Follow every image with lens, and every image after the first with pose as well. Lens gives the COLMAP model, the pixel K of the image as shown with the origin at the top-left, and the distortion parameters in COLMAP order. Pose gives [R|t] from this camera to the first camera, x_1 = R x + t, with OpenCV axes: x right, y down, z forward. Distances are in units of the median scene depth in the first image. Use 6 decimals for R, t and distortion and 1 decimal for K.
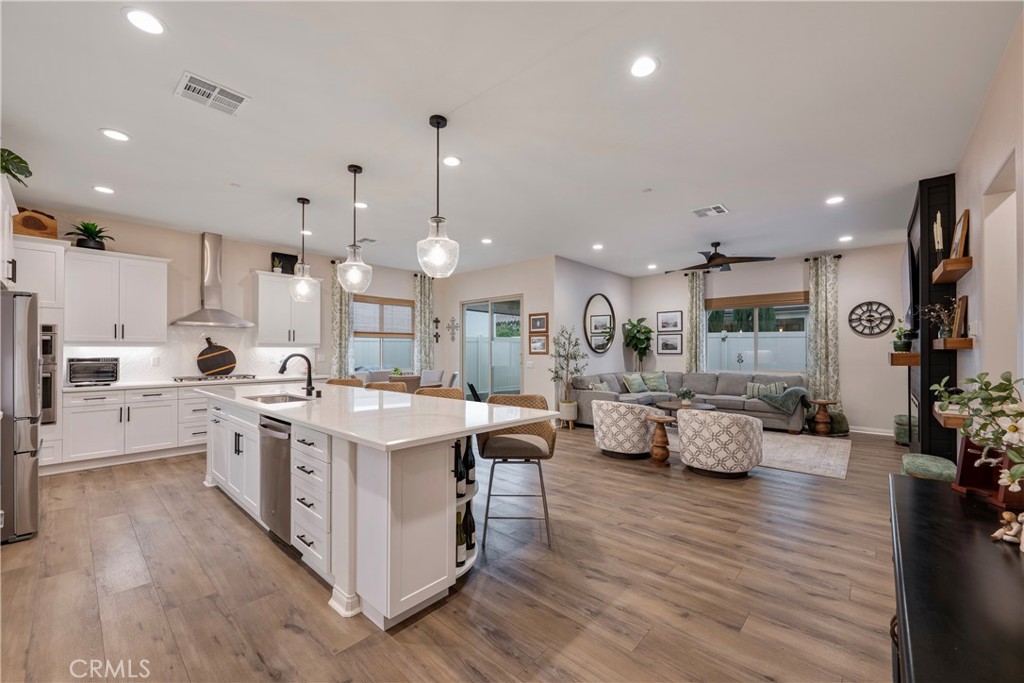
lens RADIAL K [[405.8, 0, 513.2], [0, 405.8, 348.4], [0, 0, 1]] dist [-0.001329, 0.000918]
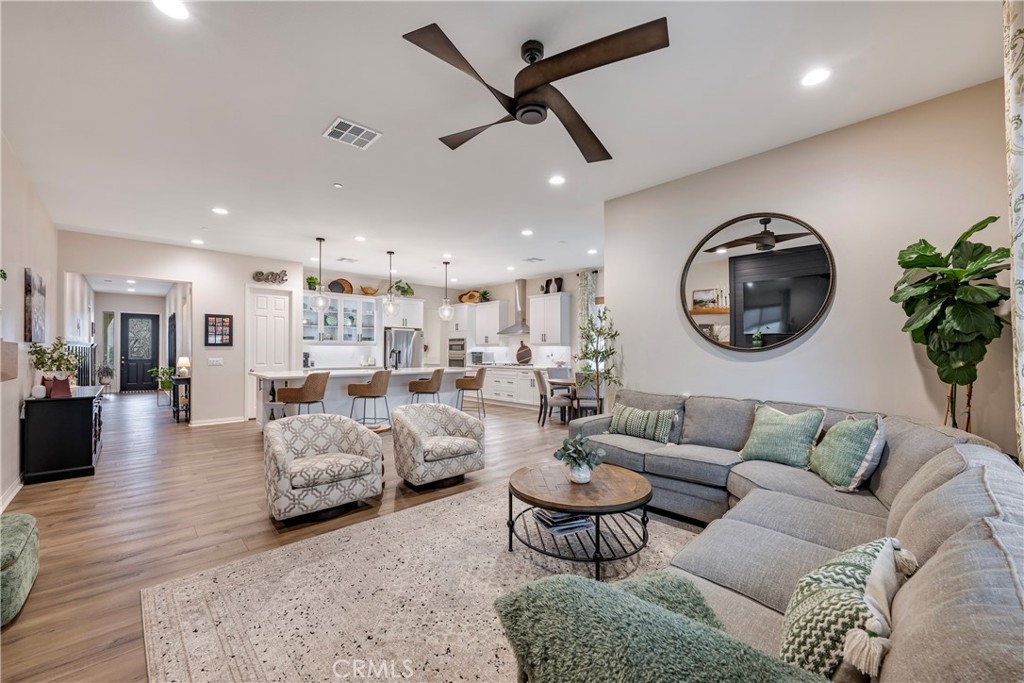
lens RADIAL K [[405.8, 0, 502.1], [0, 405.8, 346.9], [0, 0, 1]] dist [-0.001329, 0.000918]
pose [[-0.089885, -0.012150, -0.995878, 0.881756], [0.001112, 0.999924, -0.012300, 0.017629], [0.995952, -0.002213, -0.089864, 1.016359]]
